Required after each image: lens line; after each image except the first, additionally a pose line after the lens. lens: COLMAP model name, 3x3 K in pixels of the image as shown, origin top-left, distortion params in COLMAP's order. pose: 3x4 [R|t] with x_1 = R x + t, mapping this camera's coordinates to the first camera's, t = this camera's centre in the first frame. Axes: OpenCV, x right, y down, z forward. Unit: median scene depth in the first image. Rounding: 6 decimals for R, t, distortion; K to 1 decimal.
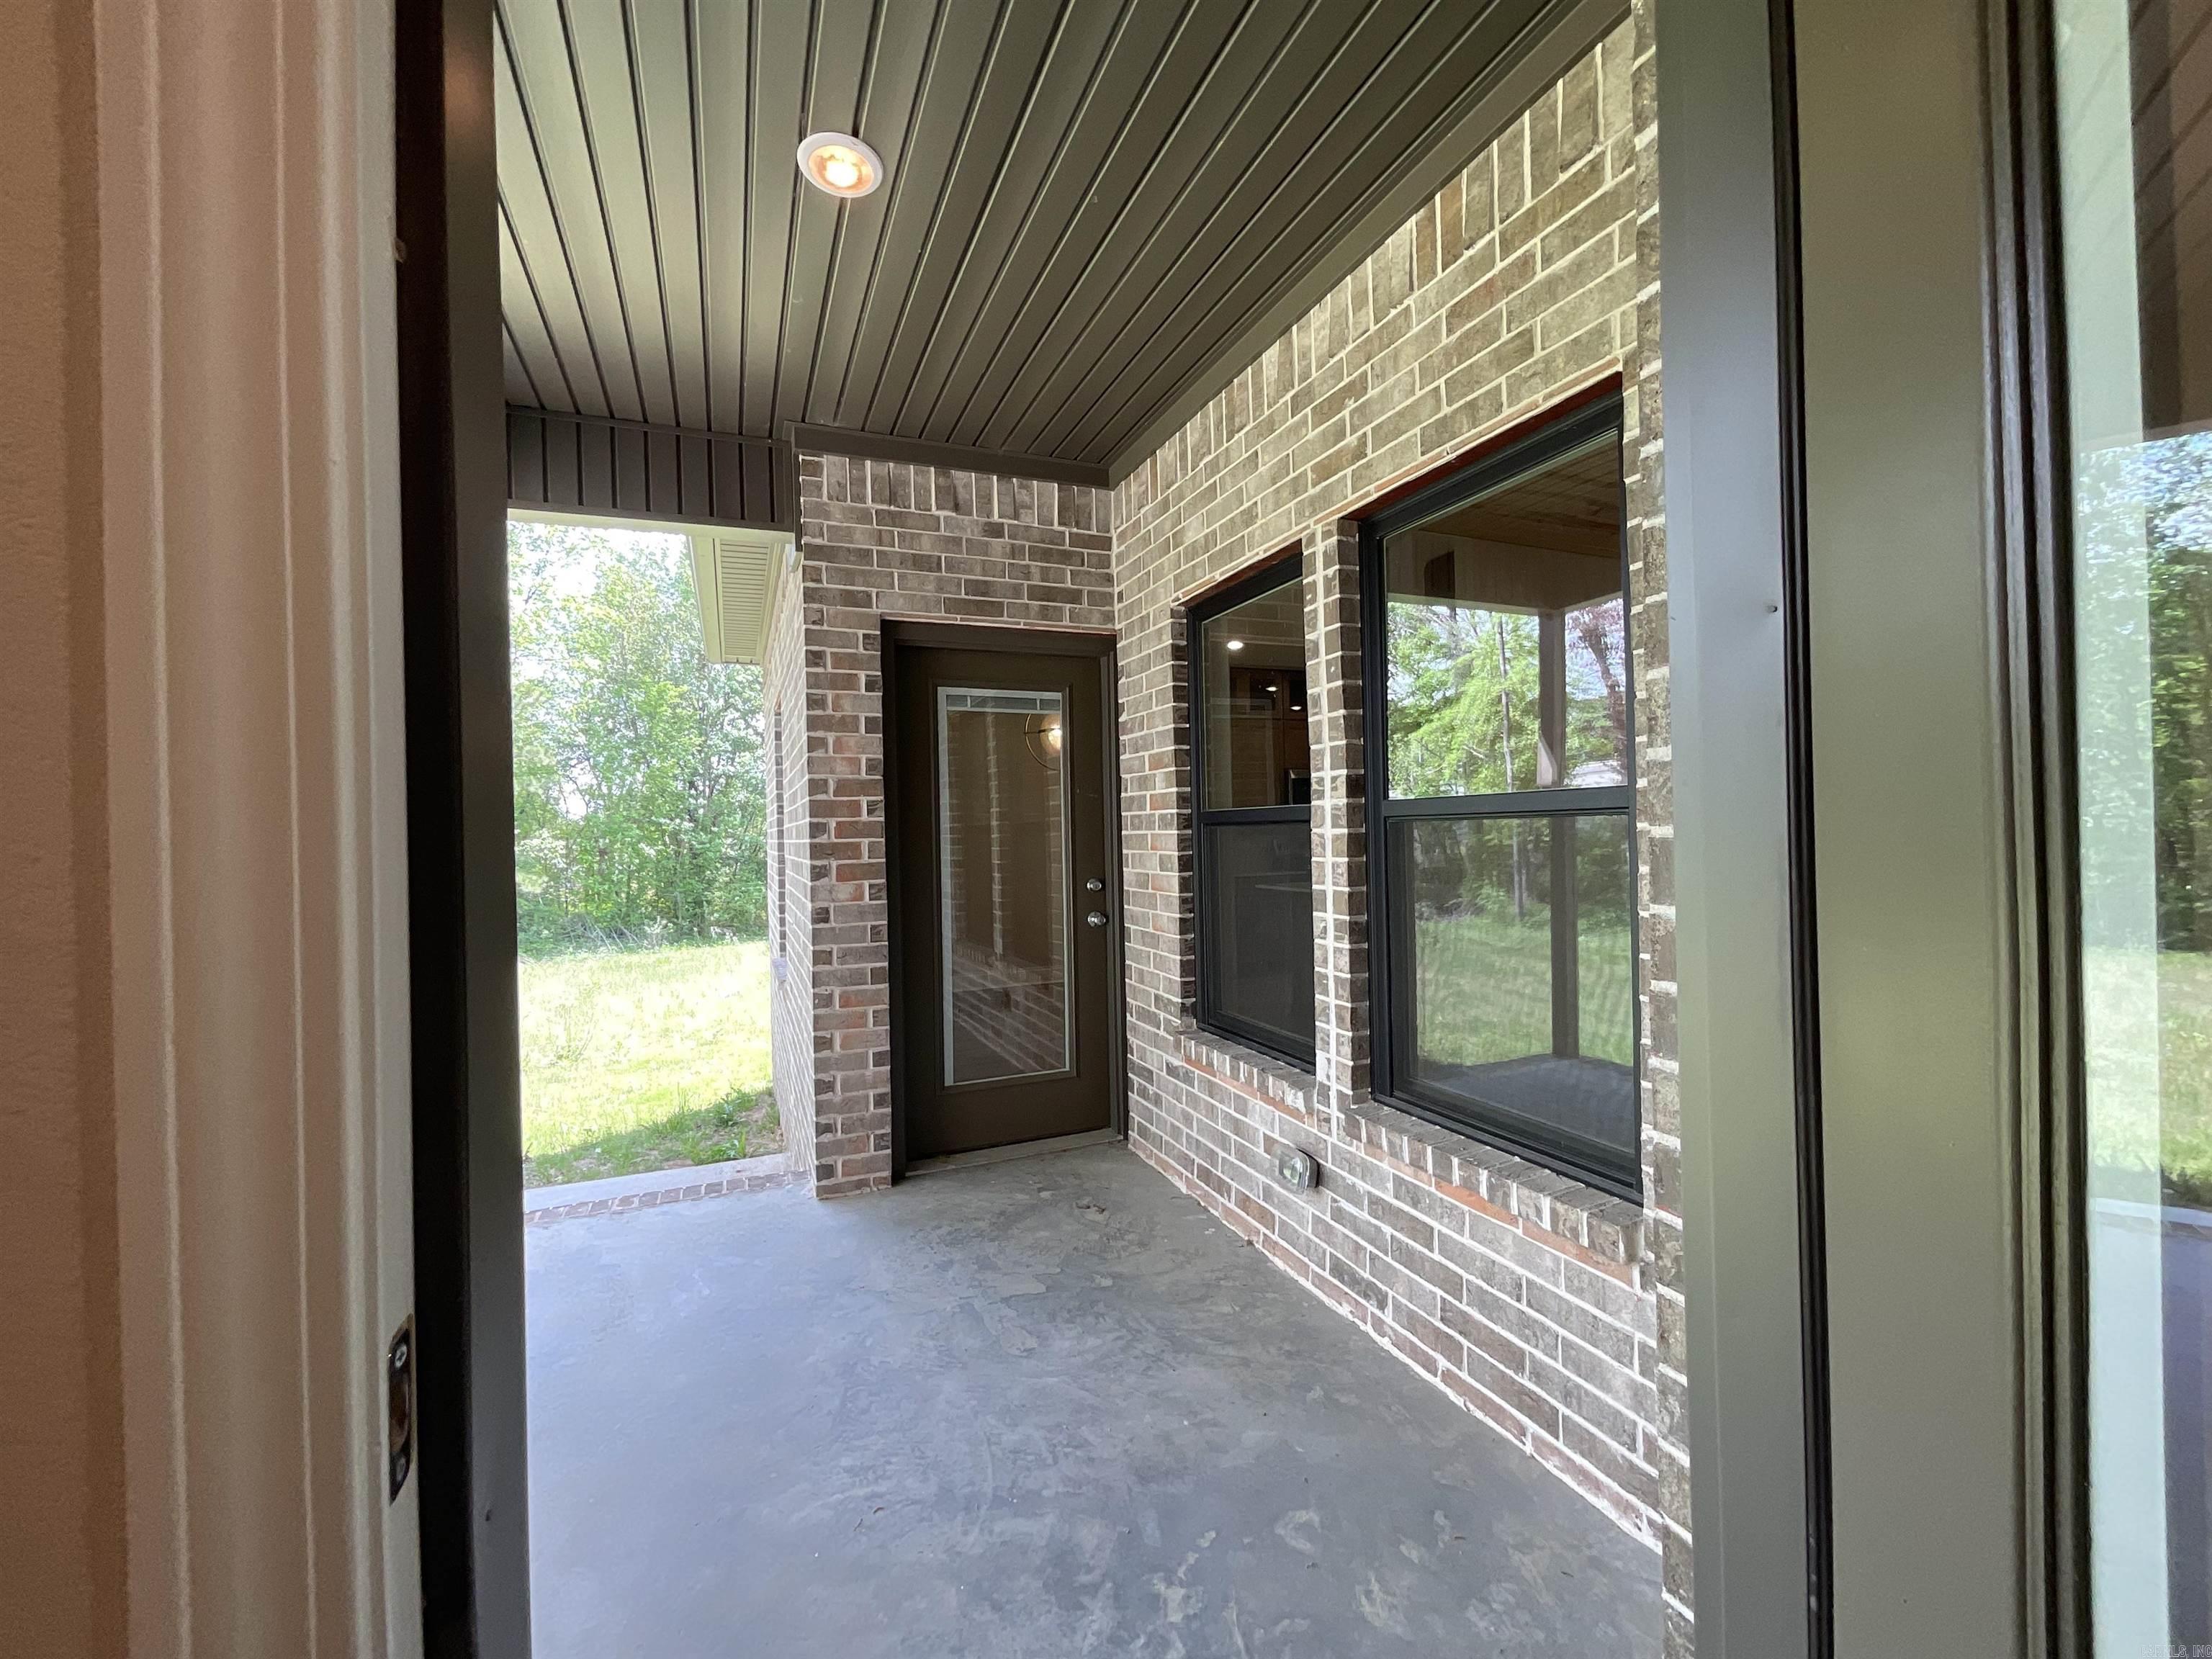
lens RADIAL K [[901.3, 0, 1106.0], [0, 901.3, 829.5], [0, 0, 1]] dist [-0.002020, 0.000279]
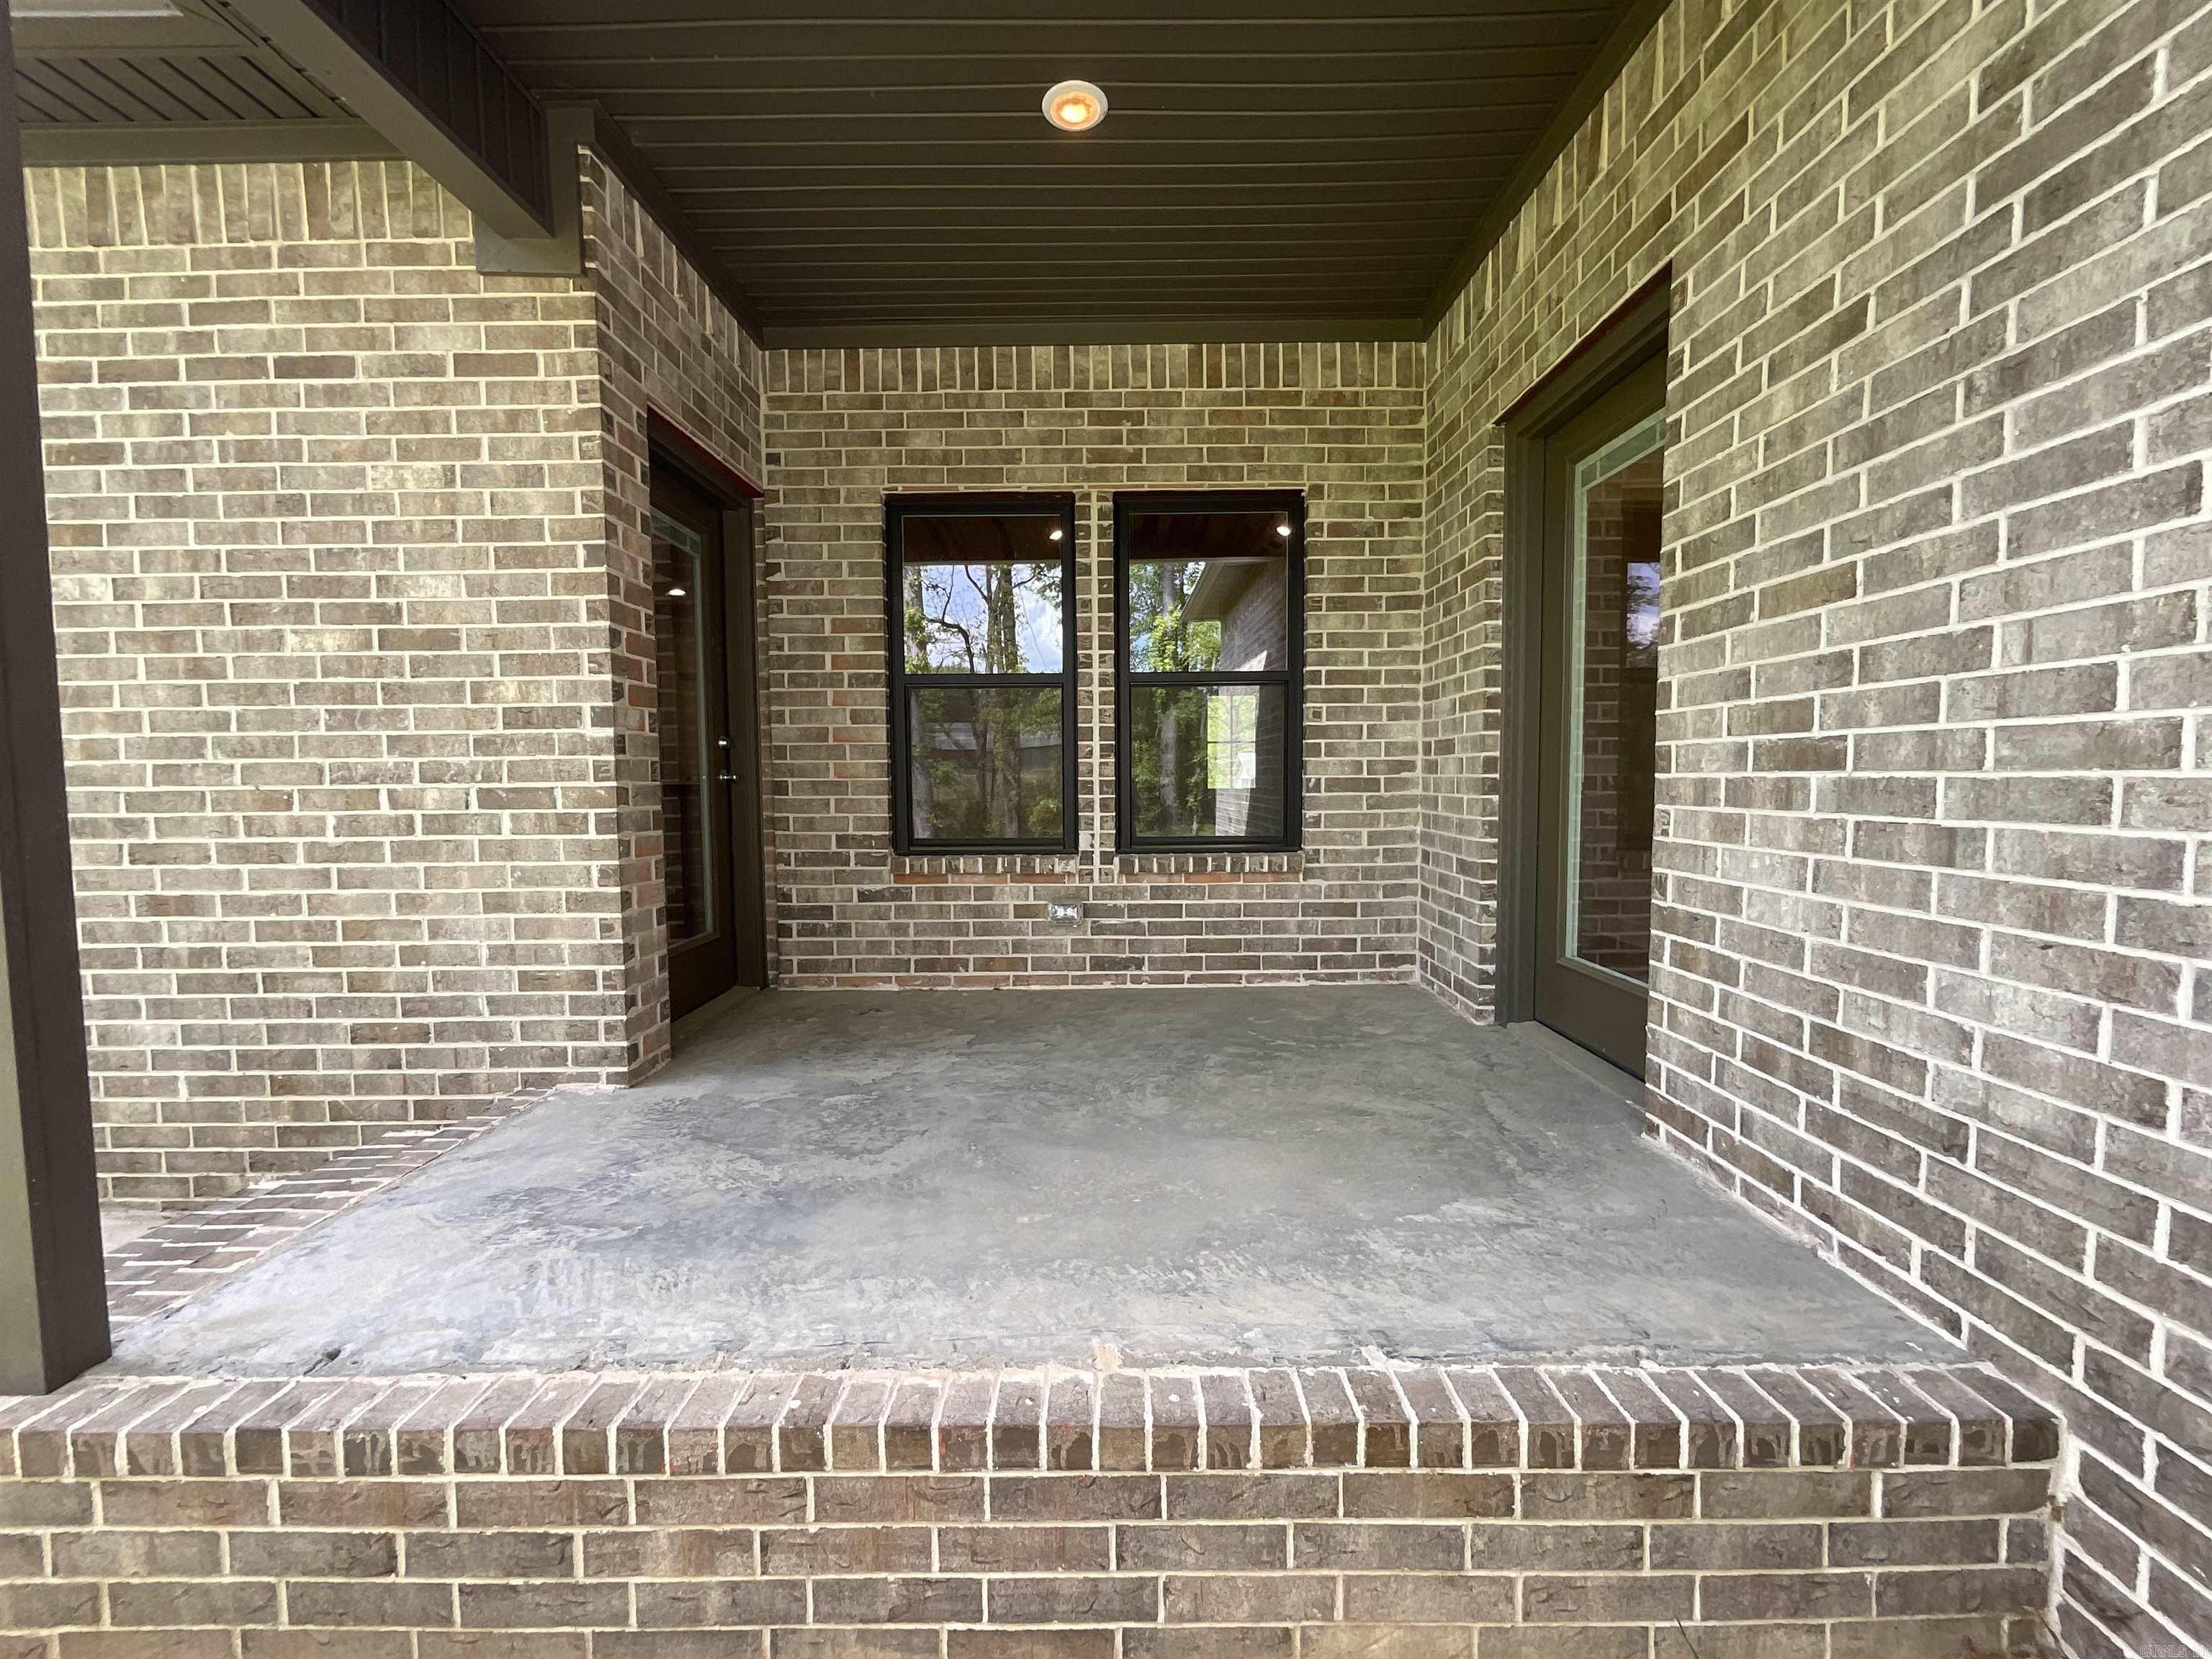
lens RADIAL K [[901.3, 0, 1106.0], [0, 901.3, 829.5], [0, 0, 1]] dist [-0.002020, 0.000279]
pose [[0.388340, -0.035045, 0.920850, -1.213154], [-0.002606, 0.999231, 0.039127, 0.187317], [-0.921512, -0.017595, 0.387950, 0.371407]]
